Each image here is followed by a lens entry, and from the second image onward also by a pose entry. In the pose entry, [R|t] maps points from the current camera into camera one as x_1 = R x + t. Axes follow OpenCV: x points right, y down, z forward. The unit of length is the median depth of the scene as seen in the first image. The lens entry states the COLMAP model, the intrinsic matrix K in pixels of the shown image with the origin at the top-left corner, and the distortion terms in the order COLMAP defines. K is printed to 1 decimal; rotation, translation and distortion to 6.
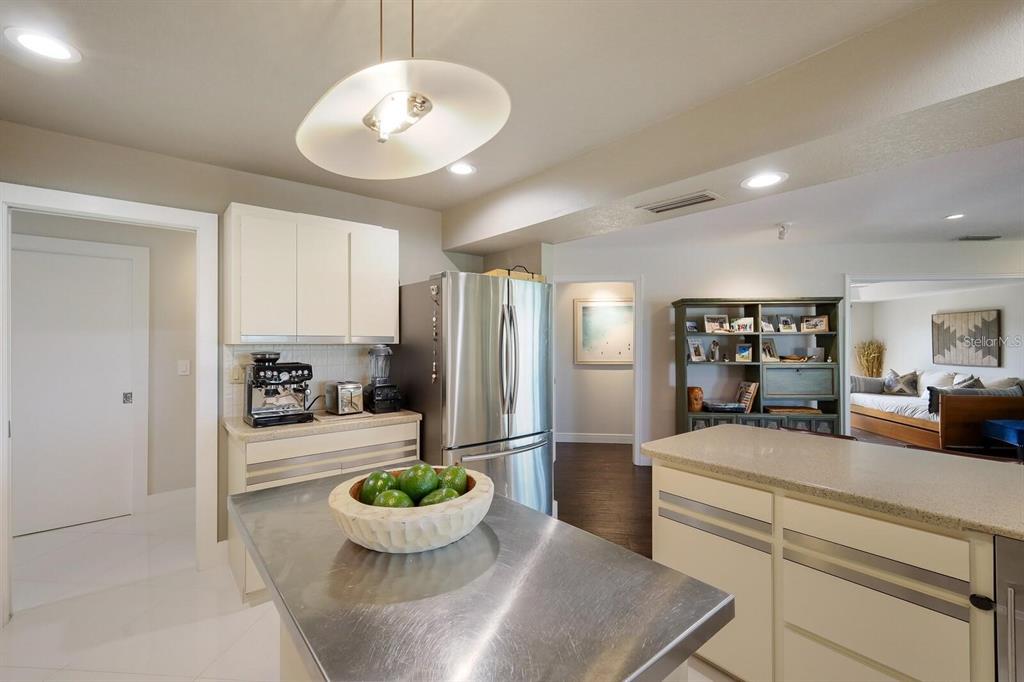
lens RADIAL K [[436.1, 0, 512.0], [0, 436.1, 341.0], [0, 0, 1]] dist [0.000293, 0.000224]
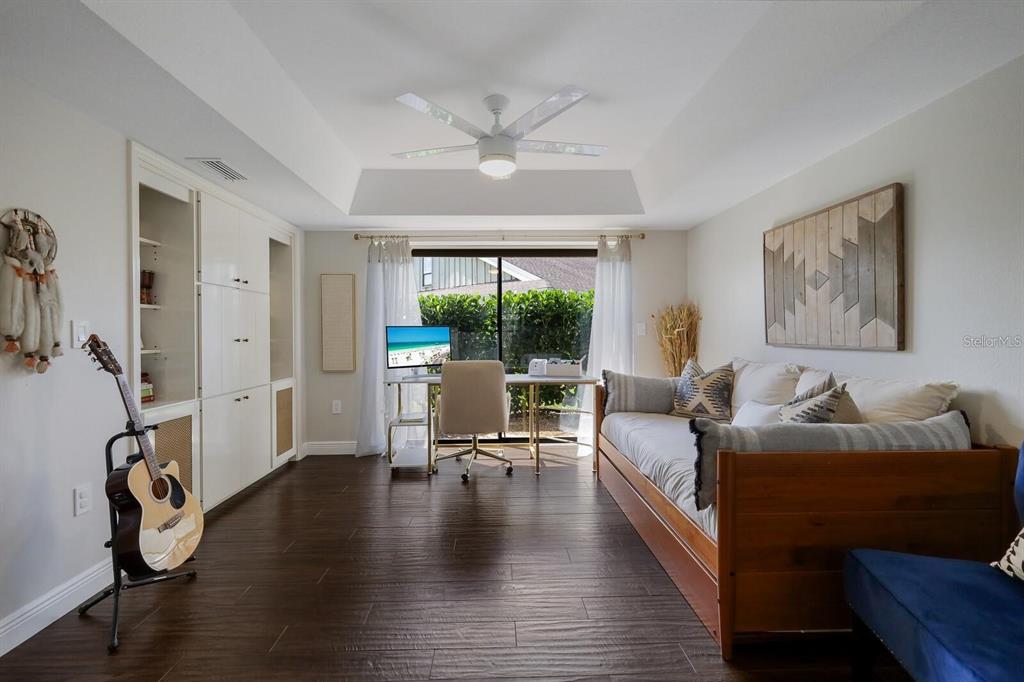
lens RADIAL K [[446.4, 0, 513.0], [0, 446.4, 332.3], [0, 0, 1]] dist [-0.002255, -0.000290]
pose [[0.991633, -0.007539, 0.128868, 0.736283], [0.006814, 0.999958, 0.006070, 0.039169], [-0.128909, -0.005141, 0.991643, 0.662543]]
